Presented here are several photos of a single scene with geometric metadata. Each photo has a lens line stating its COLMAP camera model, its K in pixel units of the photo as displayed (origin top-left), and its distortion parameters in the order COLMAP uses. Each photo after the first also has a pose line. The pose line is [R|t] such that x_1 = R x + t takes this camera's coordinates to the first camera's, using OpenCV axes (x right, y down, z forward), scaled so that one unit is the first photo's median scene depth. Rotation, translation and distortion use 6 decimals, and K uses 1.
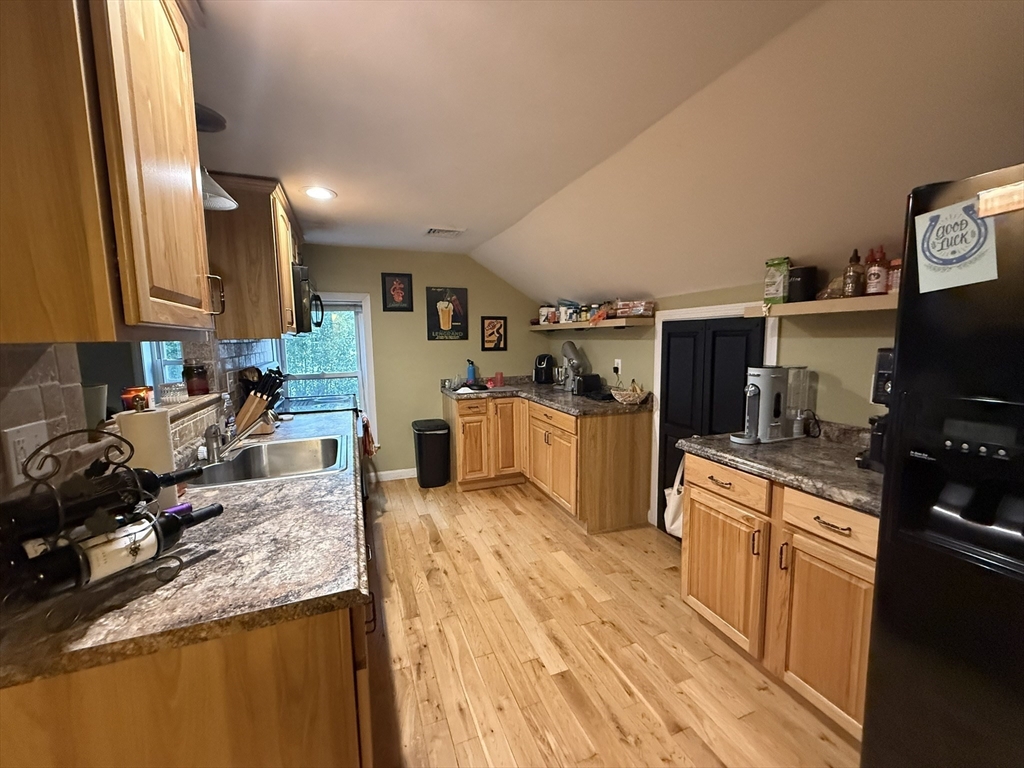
lens RADIAL K [[411.3, 0, 512.0], [0, 411.3, 384.0], [0, 0, 1]] dist [0.001135, 0.000049]
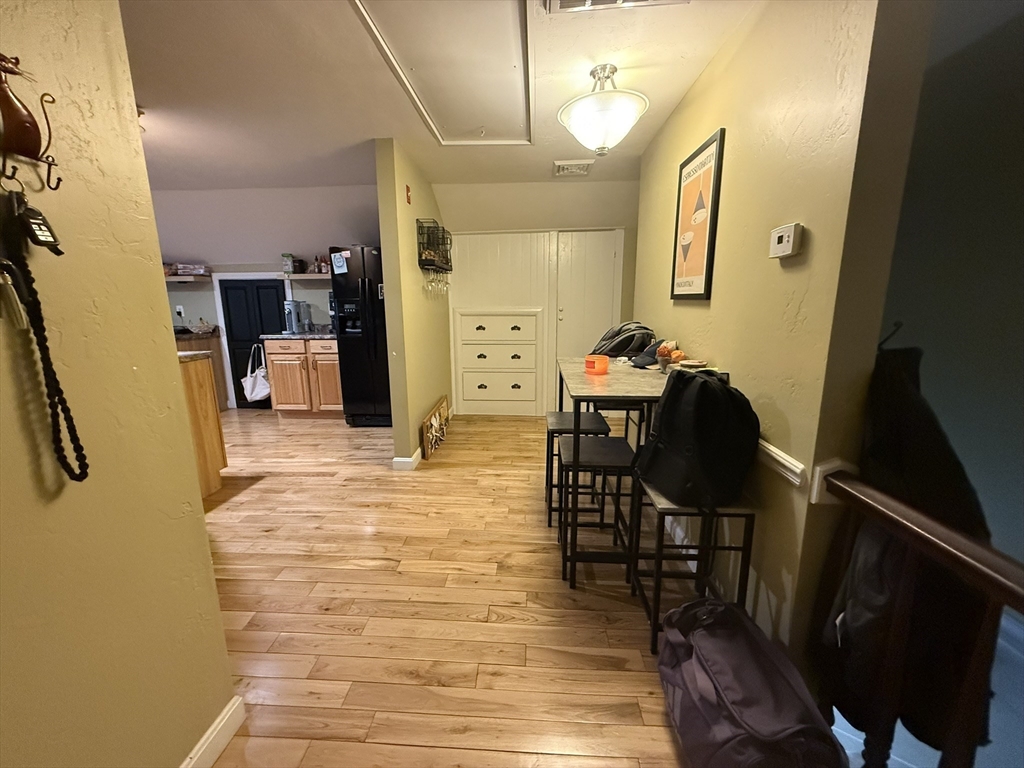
lens RADIAL K [[411.3, 0, 507.3], [0, 411.3, 384.3], [0, 0, 1]] dist [0.001341, 0.000164]
pose [[0.426842, -0.166348, 0.888895, -0.657895], [0.101733, 0.985529, 0.135580, 0.150157], [-0.898586, 0.032559, 0.437588, -0.721139]]
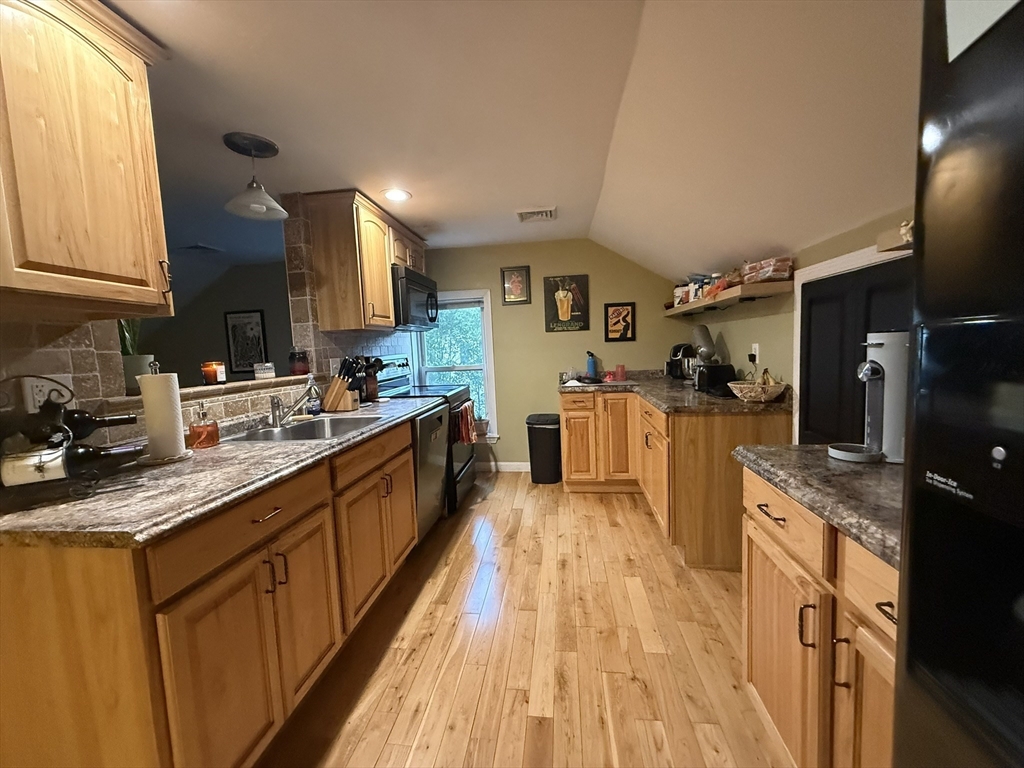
lens RADIAL K [[411.3, 0, 507.3], [0, 411.3, 384.3], [0, 0, 1]] dist [0.001341, 0.000164]
pose [[0.876342, 0.017641, -0.481366, 0.263282], [-0.021128, 0.999775, -0.001824, 0.029247], [0.481225, 0.011768, 0.876518, 0.149880]]
